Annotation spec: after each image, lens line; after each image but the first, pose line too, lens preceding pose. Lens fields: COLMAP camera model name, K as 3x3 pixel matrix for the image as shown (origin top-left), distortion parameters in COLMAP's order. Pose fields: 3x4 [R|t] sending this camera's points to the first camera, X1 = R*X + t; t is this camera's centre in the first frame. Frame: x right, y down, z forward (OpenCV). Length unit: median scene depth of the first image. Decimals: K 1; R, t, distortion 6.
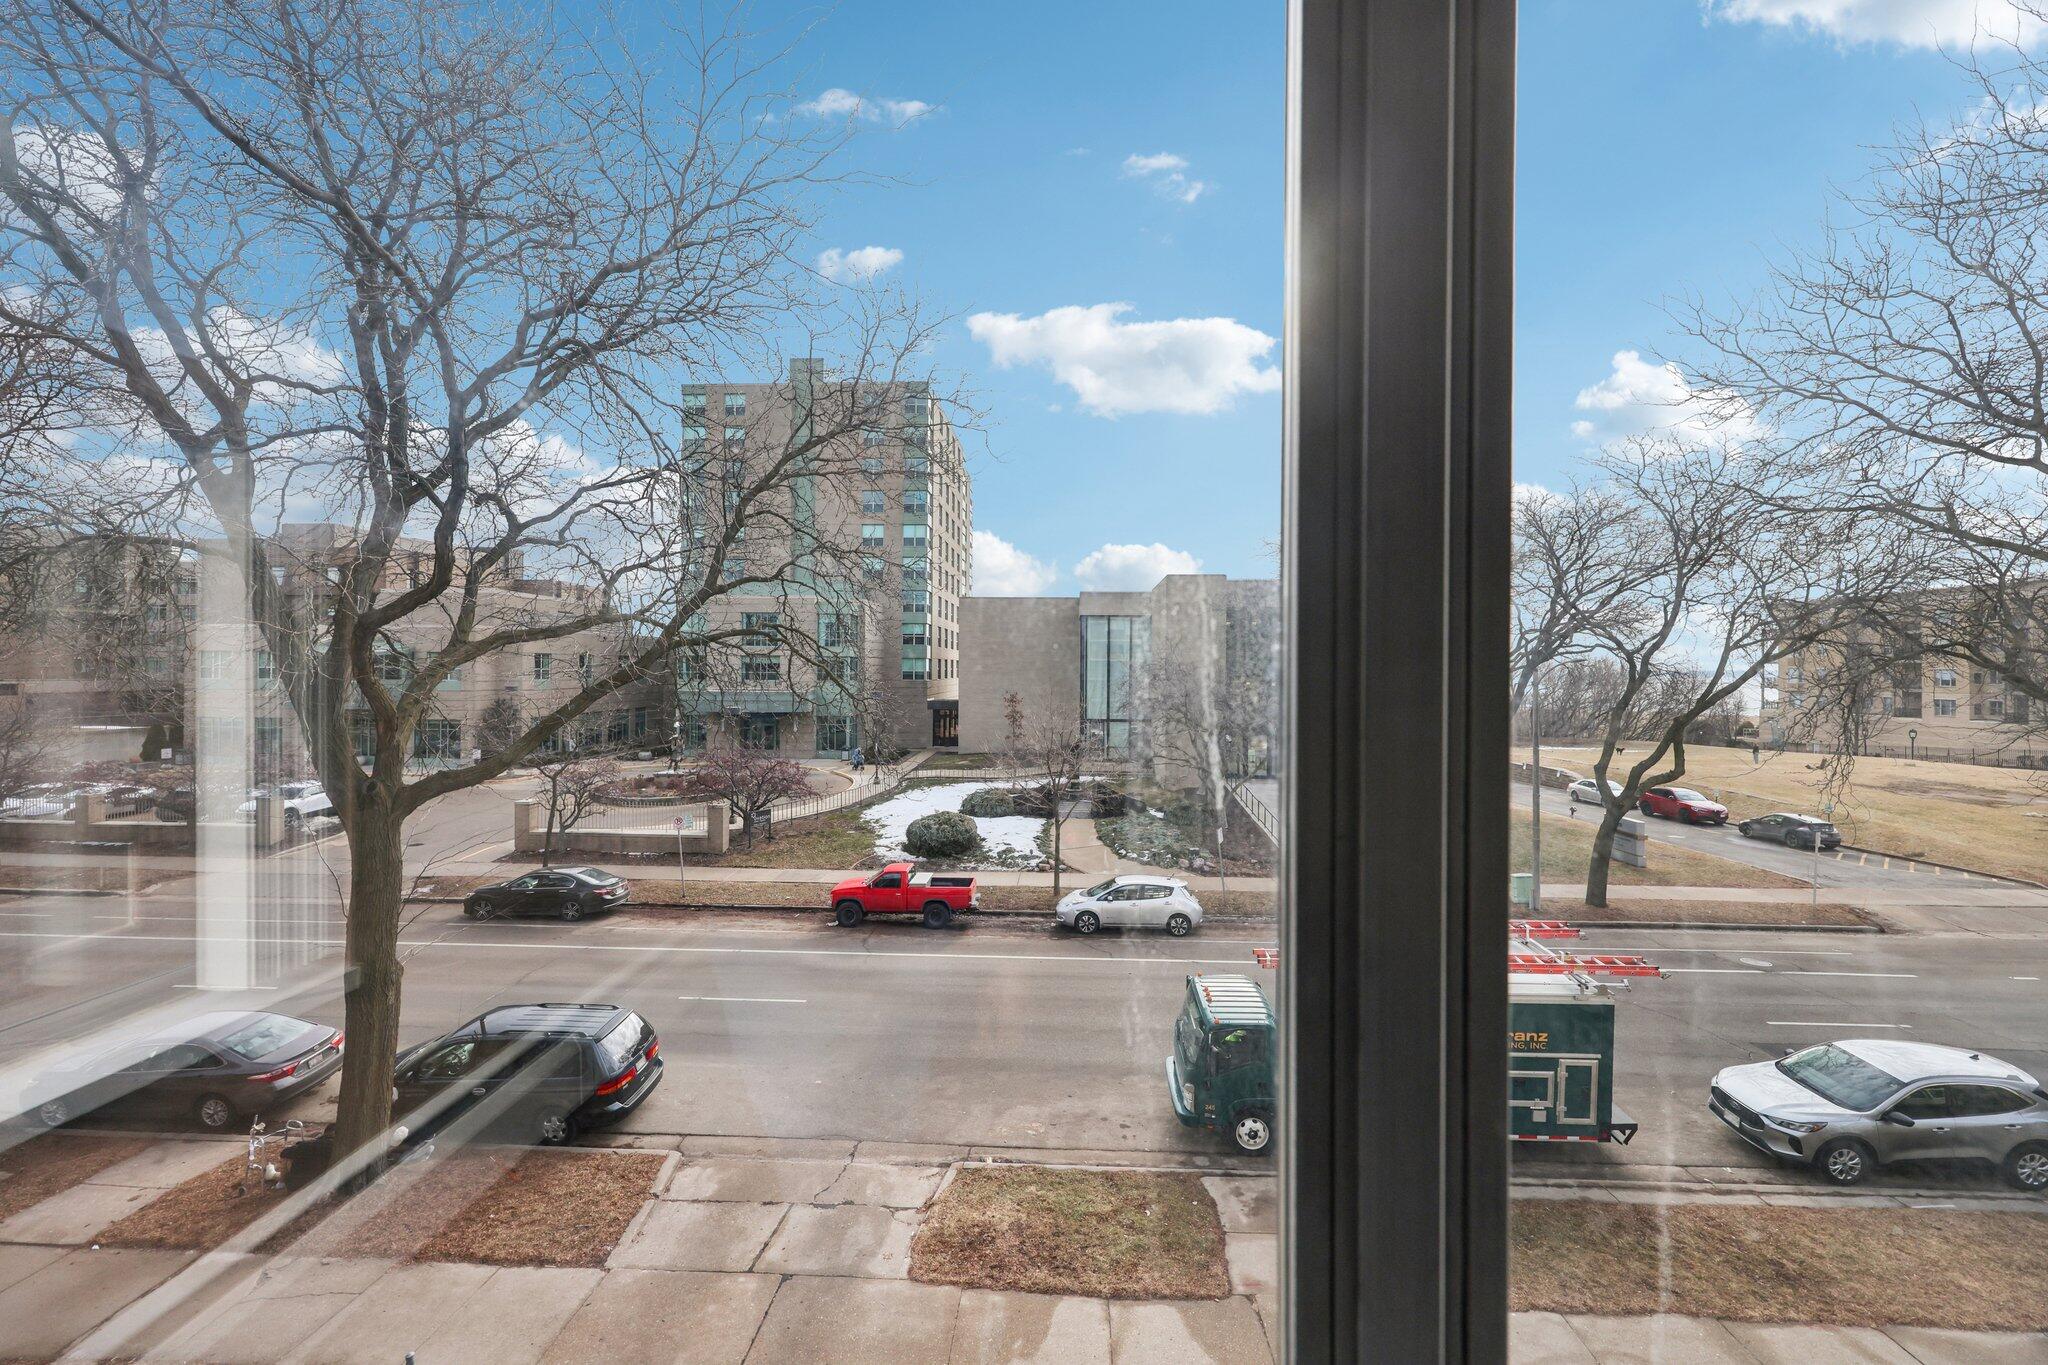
lens RADIAL K [[826.1, 0, 1019.7], [0, 826.1, 679.1], [0, 0, 1]] dist [0.000350, 0.000077]
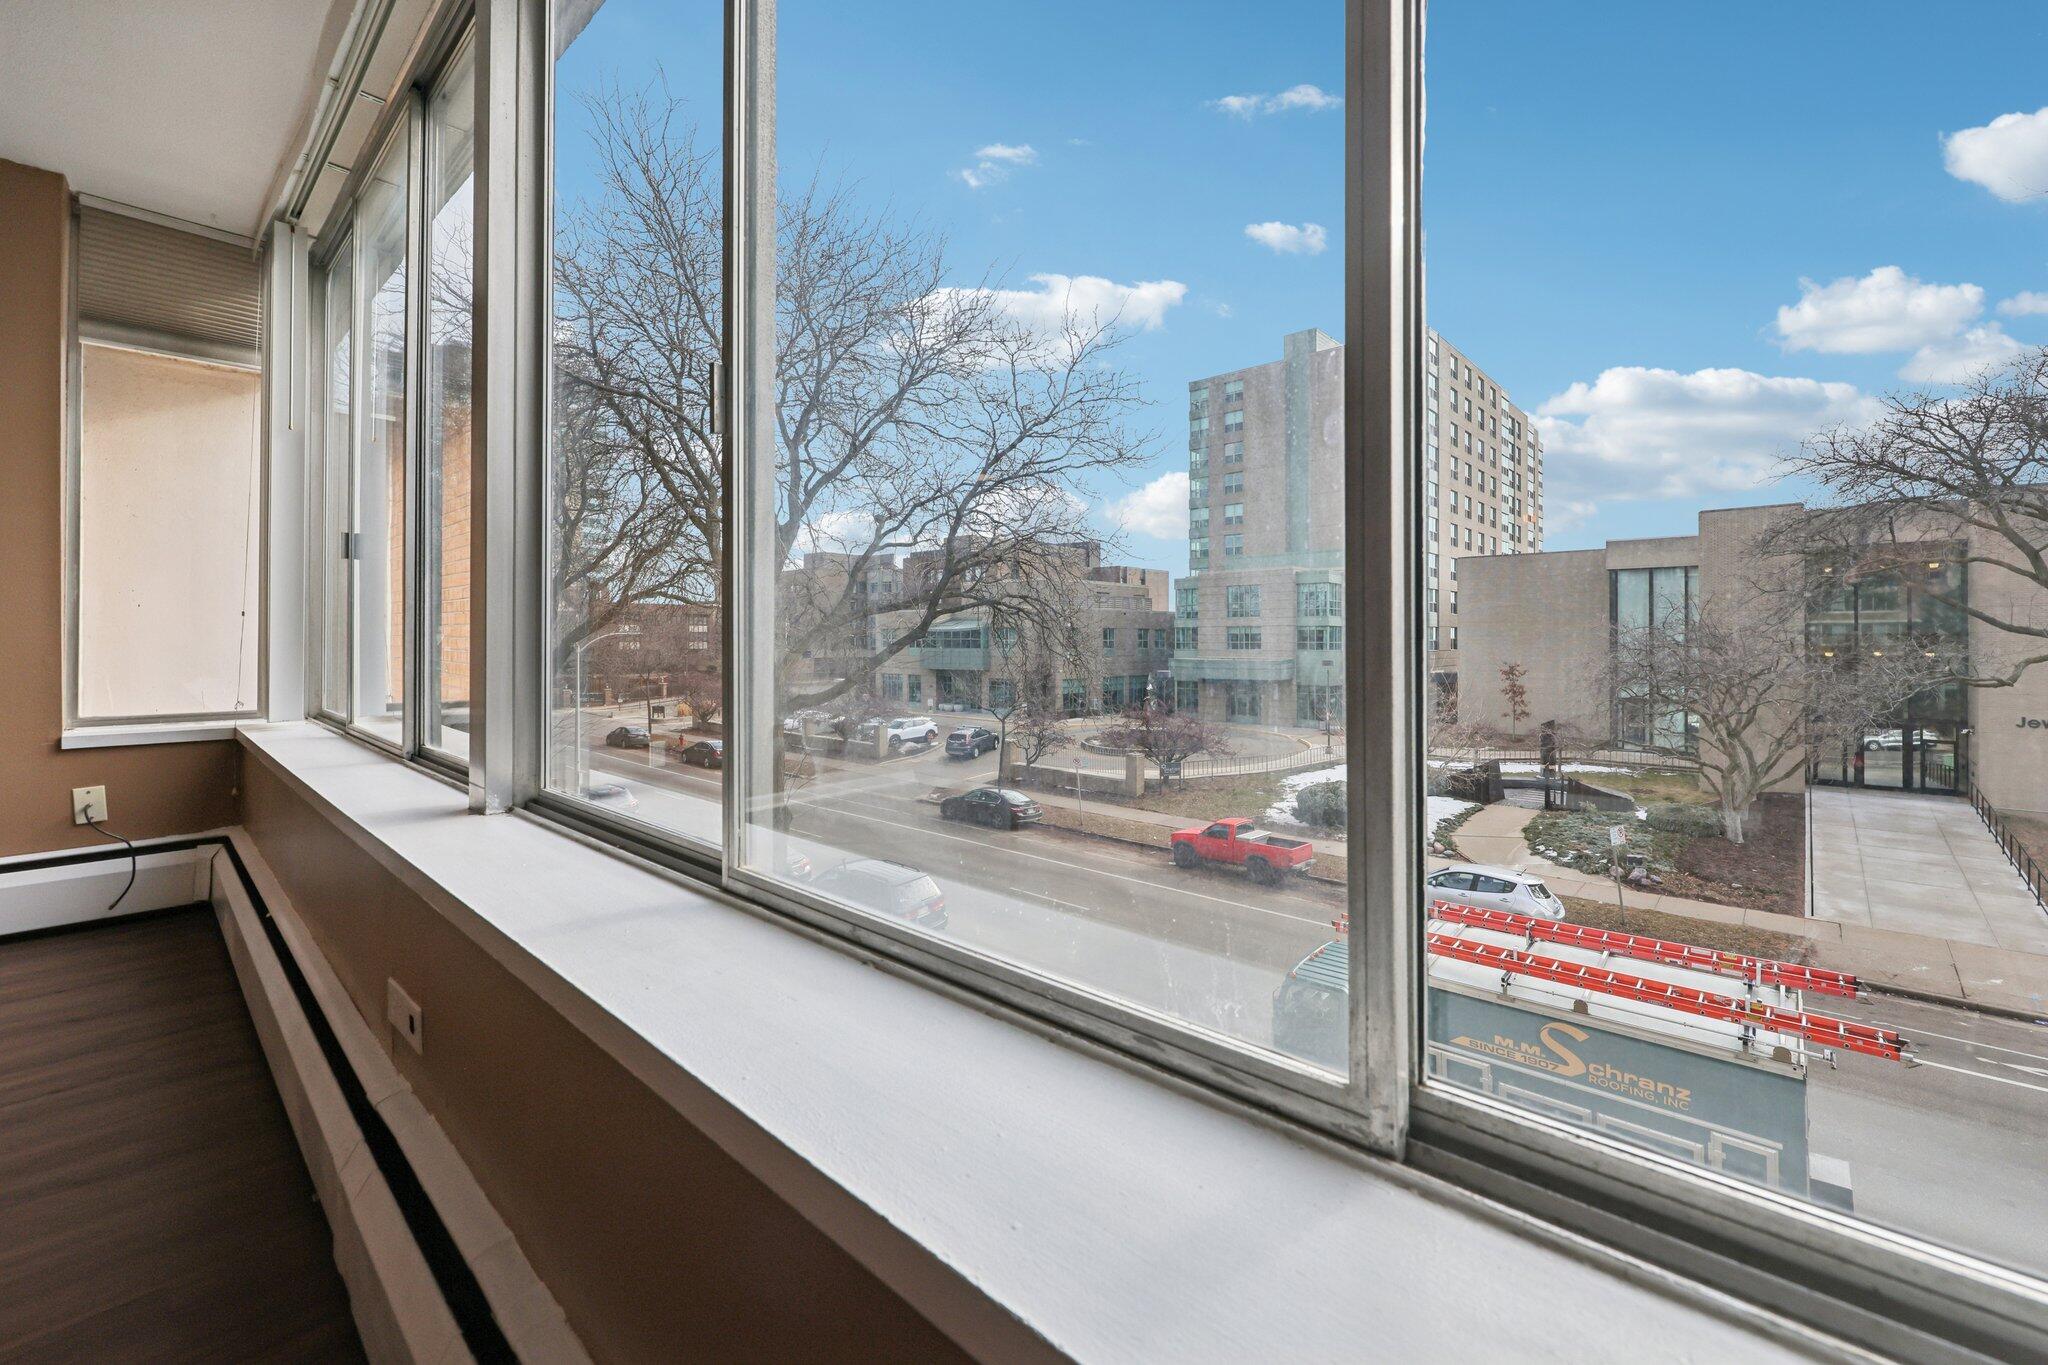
lens RADIAL K [[826.1, 0, 1019.7], [0, 826.1, 679.1], [0, 0, 1]] dist [0.000350, 0.000077]
pose [[0.788030, 0.026007, -0.615087, 0.264389], [-0.002244, 0.999222, 0.039373, -0.001570], [0.615633, -0.029647, 0.787475, -0.019298]]
